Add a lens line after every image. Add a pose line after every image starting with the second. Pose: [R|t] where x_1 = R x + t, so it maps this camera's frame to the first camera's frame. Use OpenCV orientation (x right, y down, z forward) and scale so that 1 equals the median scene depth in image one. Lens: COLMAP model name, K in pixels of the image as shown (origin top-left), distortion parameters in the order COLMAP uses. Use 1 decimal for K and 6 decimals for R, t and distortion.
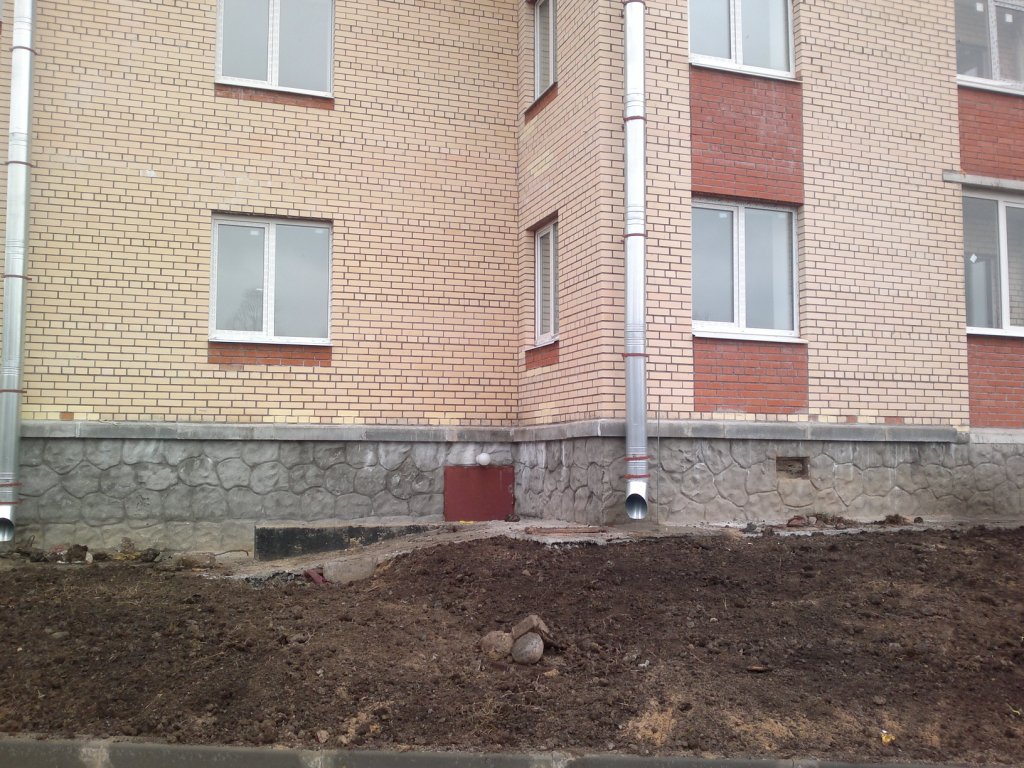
lens RADIAL K [[976.3, 0, 510.5], [0, 976.3, 415.4], [0, 0, 1]] dist [0.000969, -0.022972]
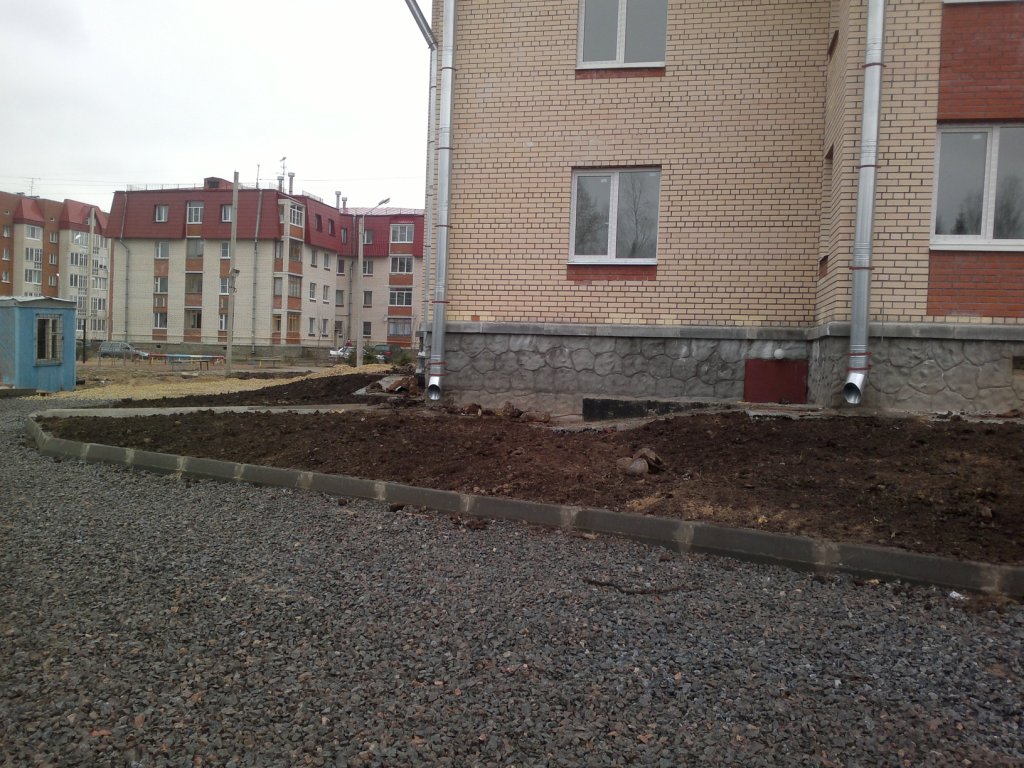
lens RADIAL K [[976.3, 0, 510.5], [0, 976.3, 415.4], [0, 0, 1]] dist [0.000969, -0.022972]
pose [[0.854083, 0.052901, -0.517440, 0.339464], [0.000310, 0.994763, 0.102212, -0.003927], [0.520137, -0.087458, 0.849593, -0.229325]]
